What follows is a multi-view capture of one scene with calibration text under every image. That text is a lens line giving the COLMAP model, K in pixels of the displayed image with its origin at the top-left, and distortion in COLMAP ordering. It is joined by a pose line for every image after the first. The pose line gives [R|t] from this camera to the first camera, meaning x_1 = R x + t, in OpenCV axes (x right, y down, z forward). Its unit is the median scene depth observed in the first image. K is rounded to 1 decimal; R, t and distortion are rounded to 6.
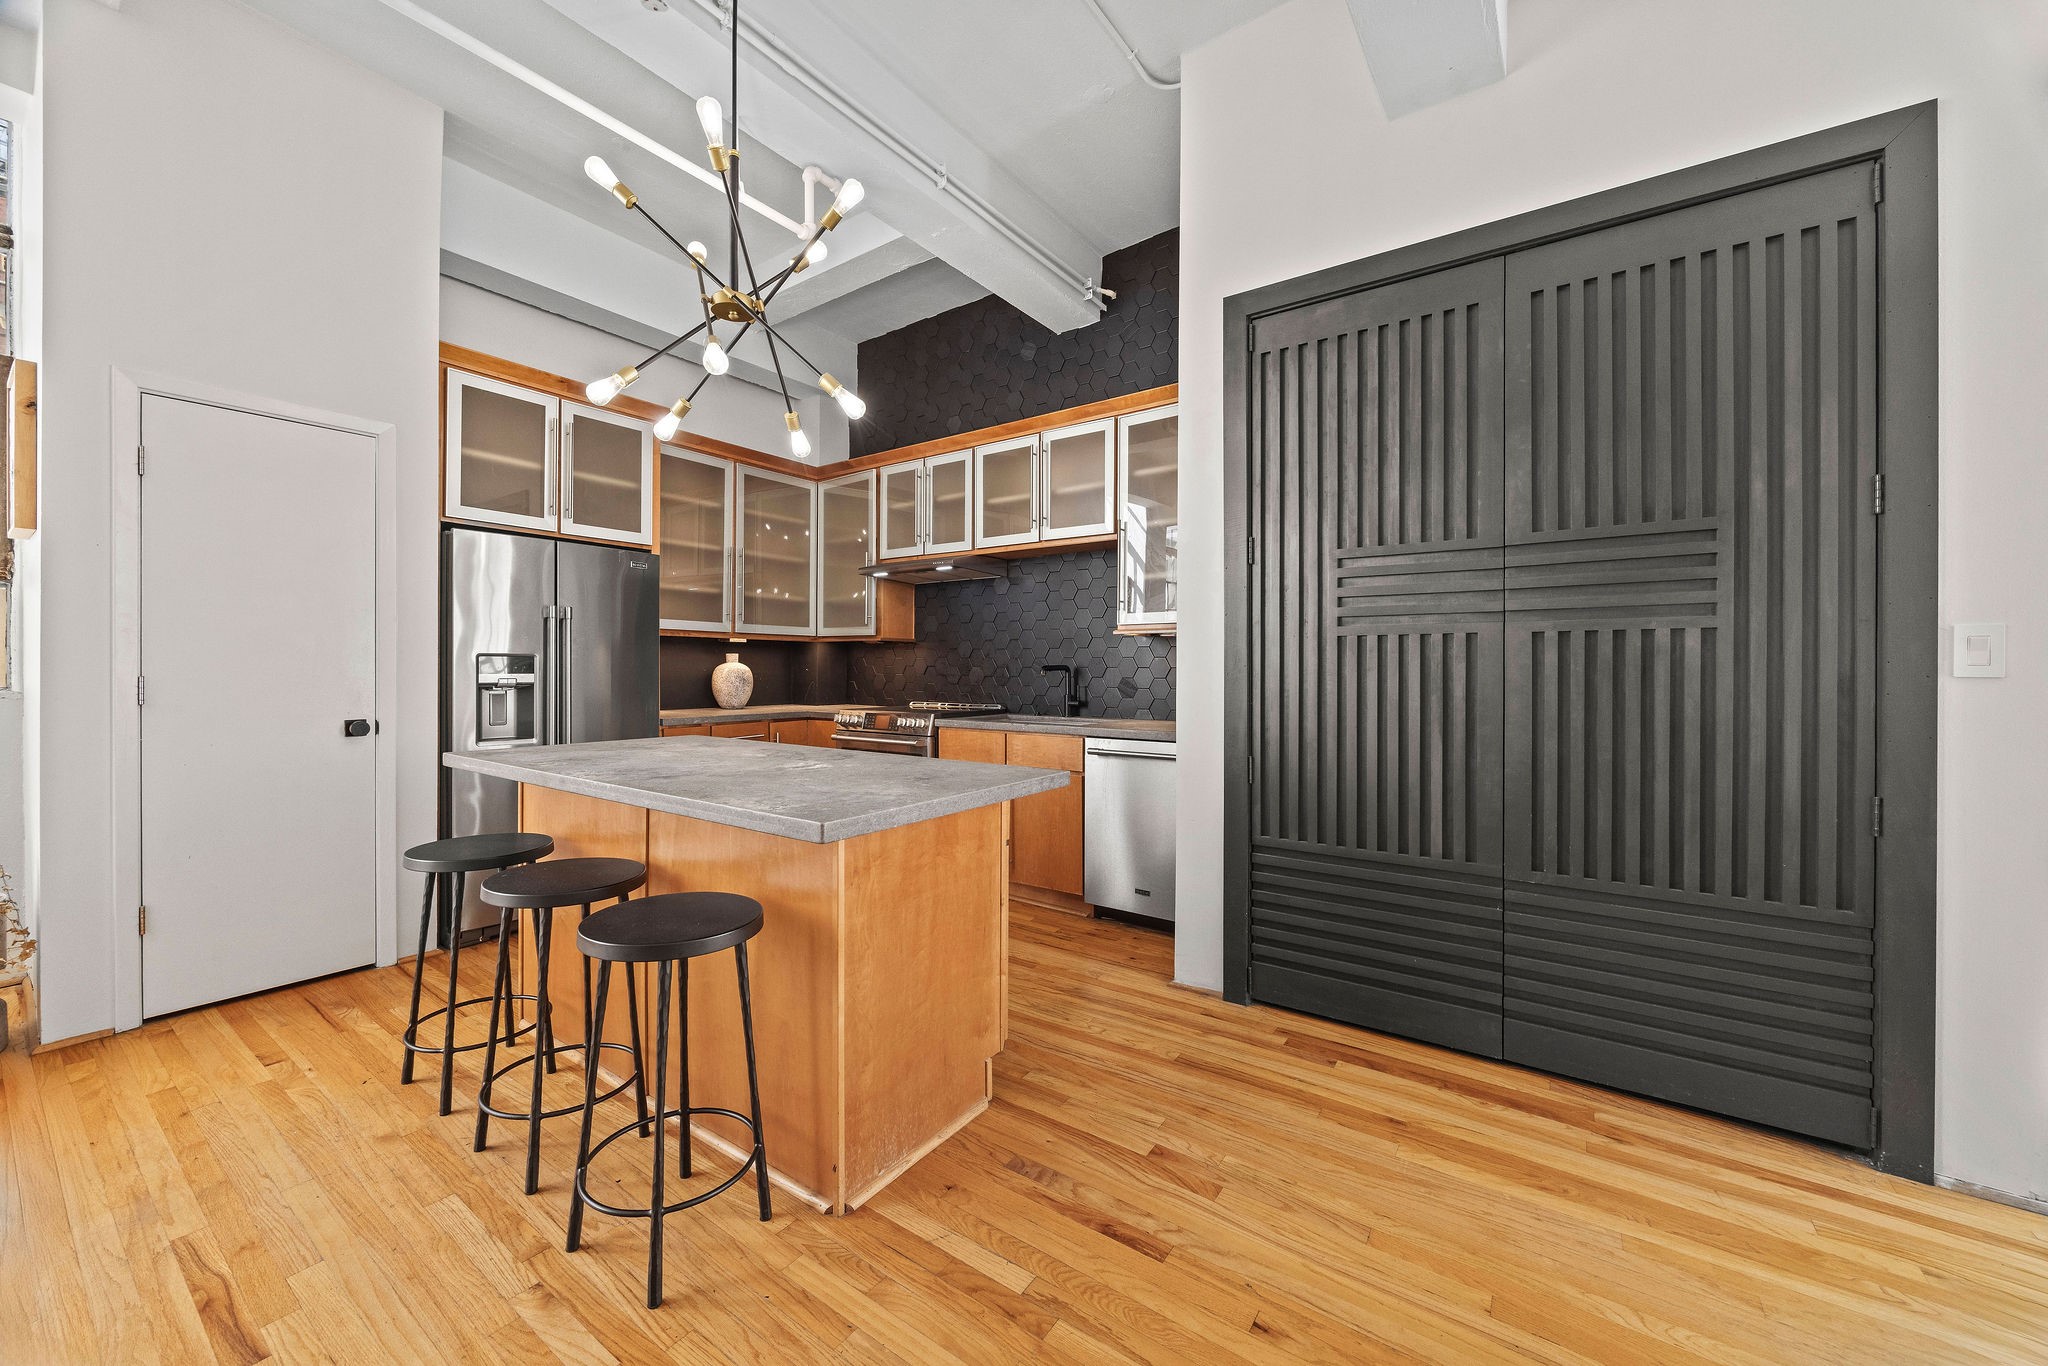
lens RADIAL K [[771.6, 0, 1016.4], [0, 771.6, 668.9], [0, 0, 1]] dist [-0.002156, 0.000213]
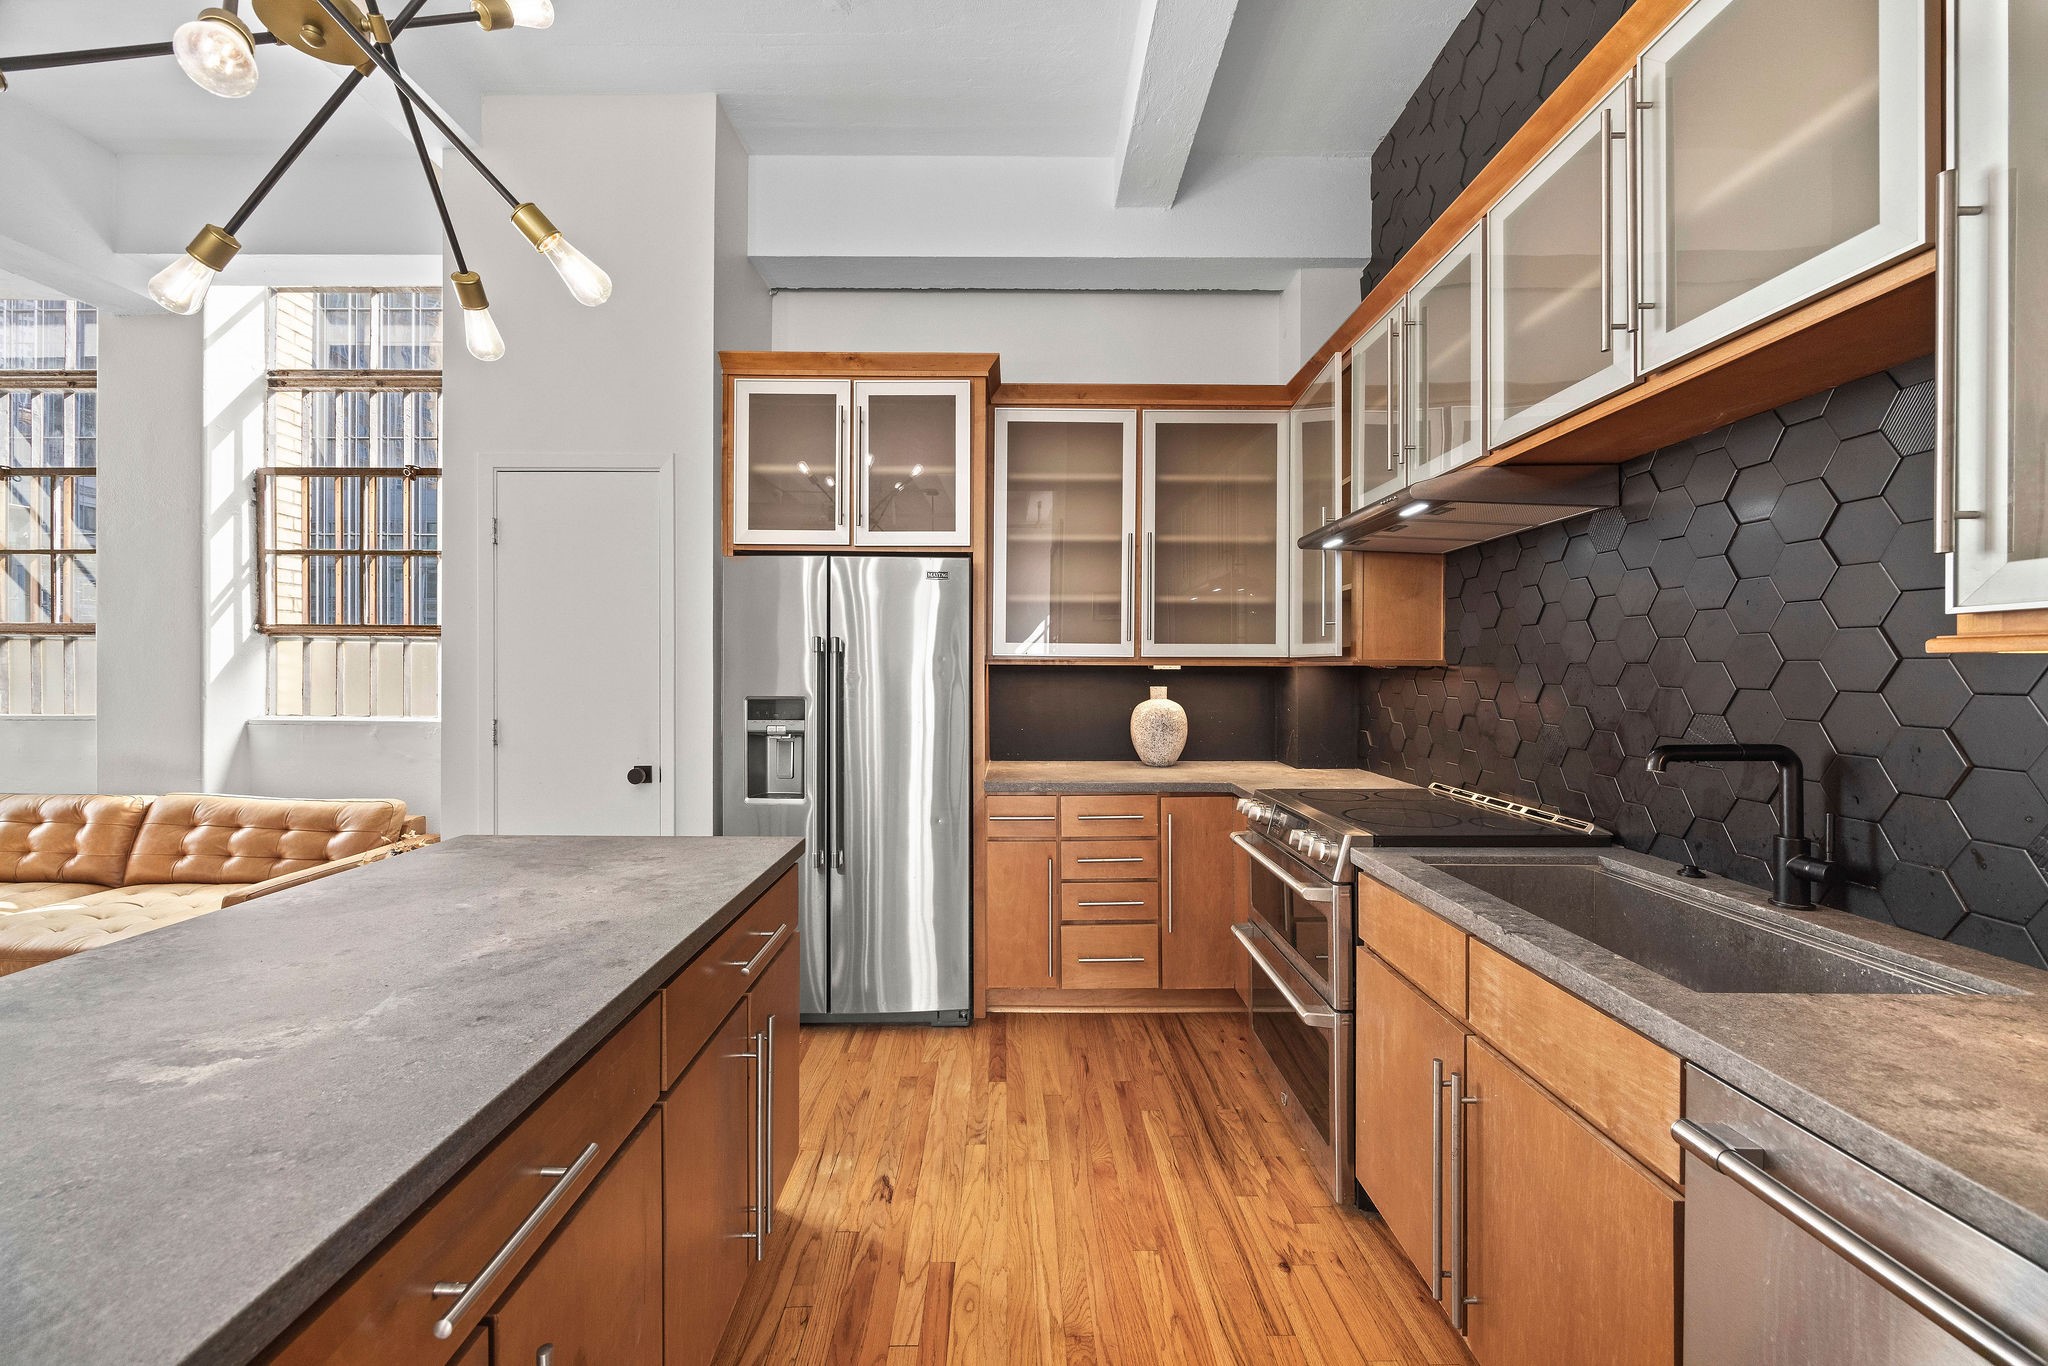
lens RADIAL K [[771.6, 0, 1016.4], [0, 771.6, 668.9], [0, 0, 1]] dist [-0.002156, 0.000213]
pose [[0.587695, -0.006457, -0.809057, 0.134764], [-0.001349, 0.999959, -0.008960, -0.032467], [0.809082, 0.006357, 0.587662, 0.543848]]
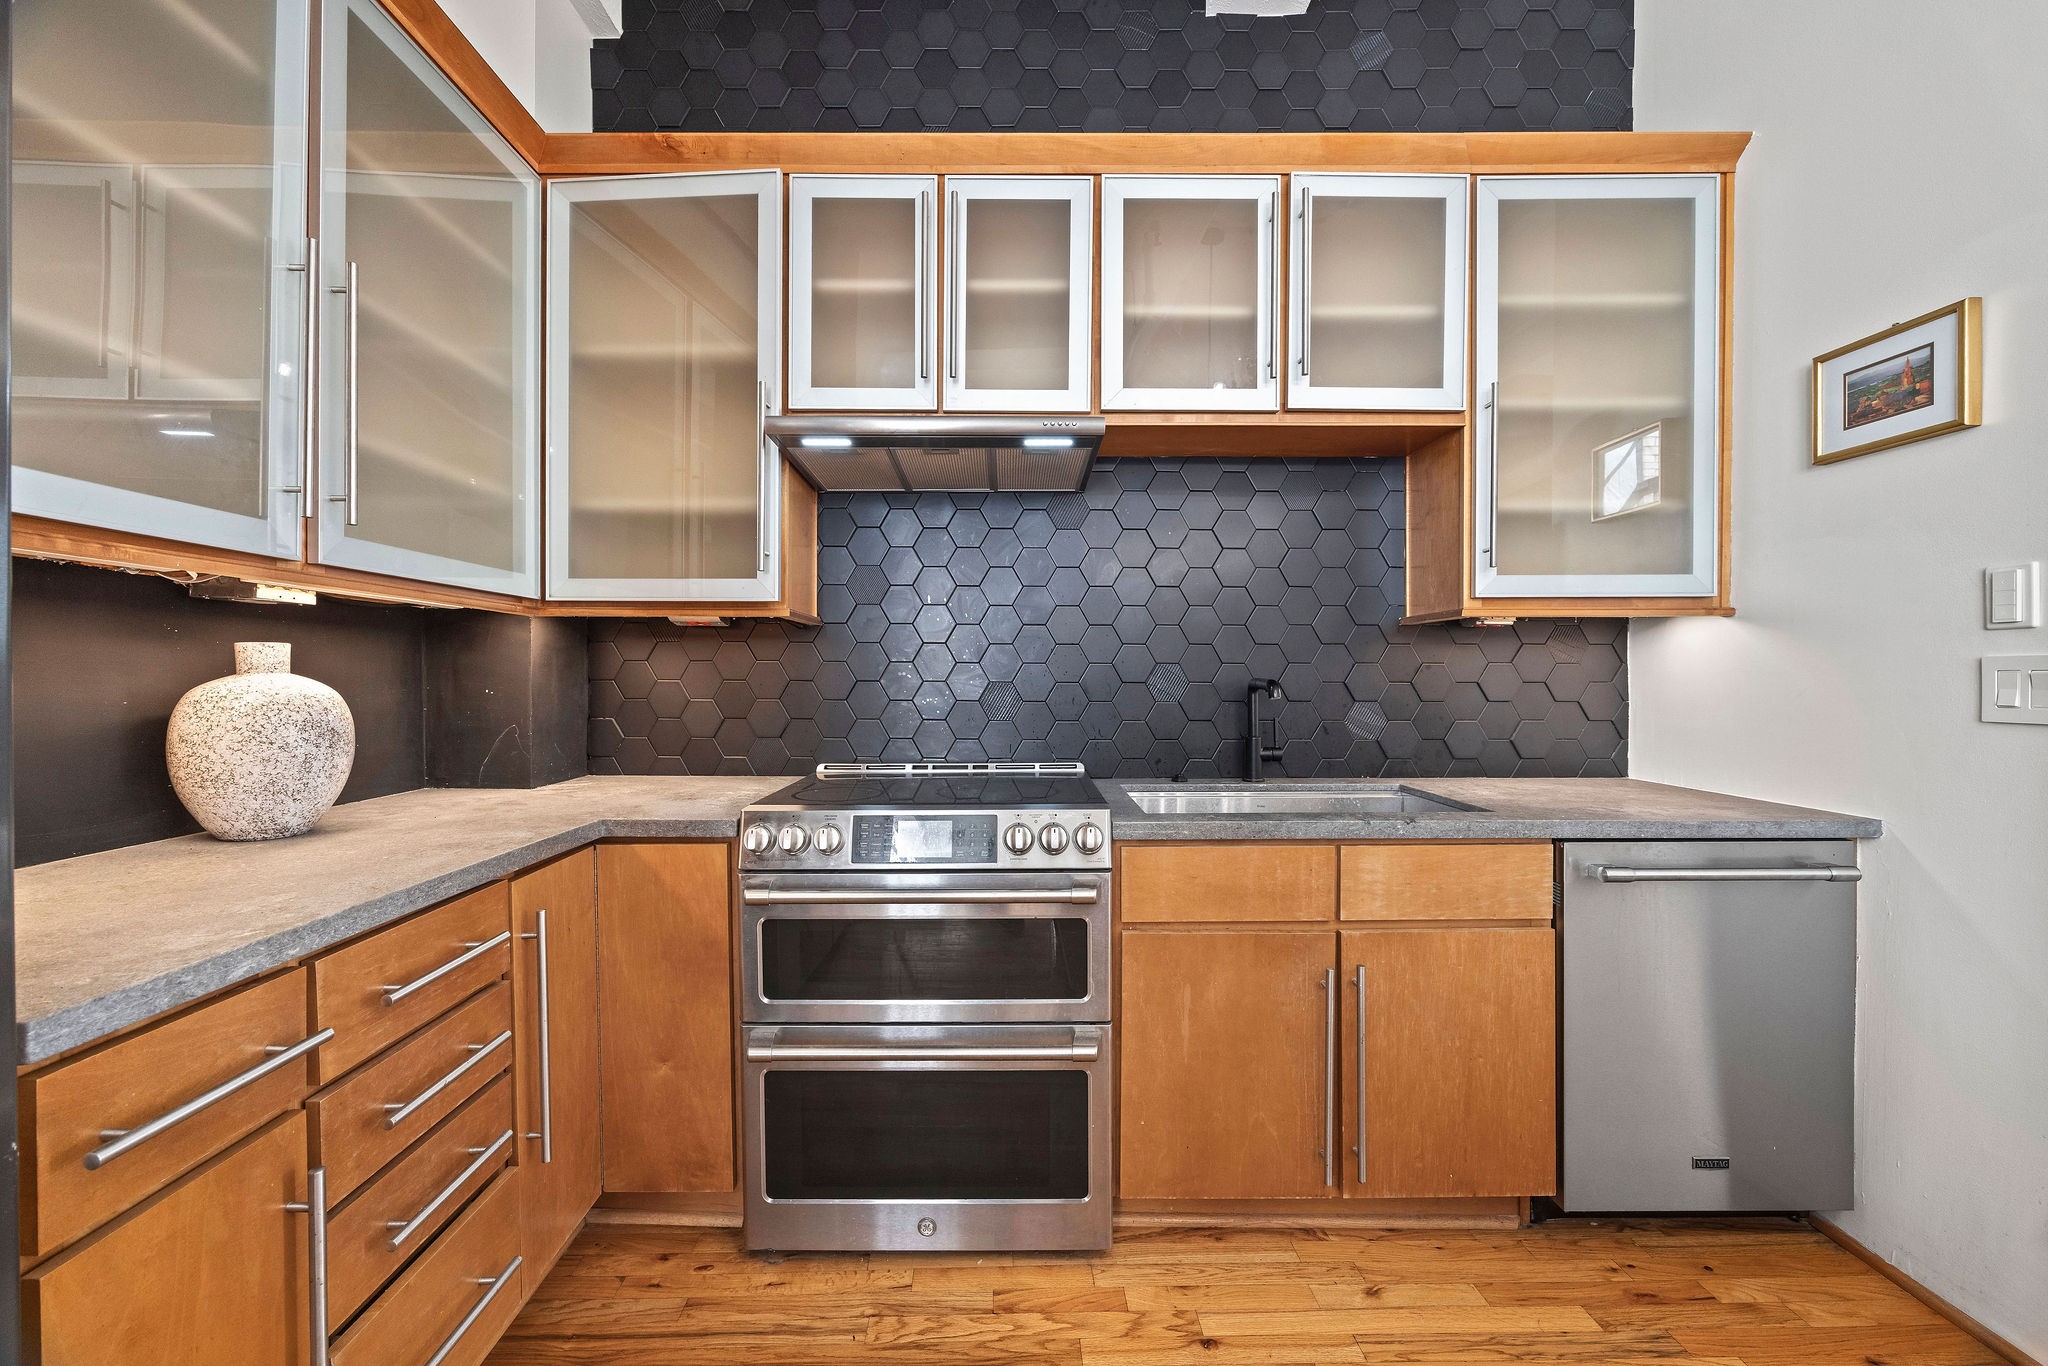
lens RADIAL K [[771.6, 0, 1016.4], [0, 771.6, 668.9], [0, 0, 1]] dist [-0.002156, 0.000213]
pose [[0.802992, -0.004515, 0.595972, -0.351814], [0.003583, 0.999990, 0.002748, -0.010766], [-0.595979, -0.000072, 0.803000, 0.678763]]
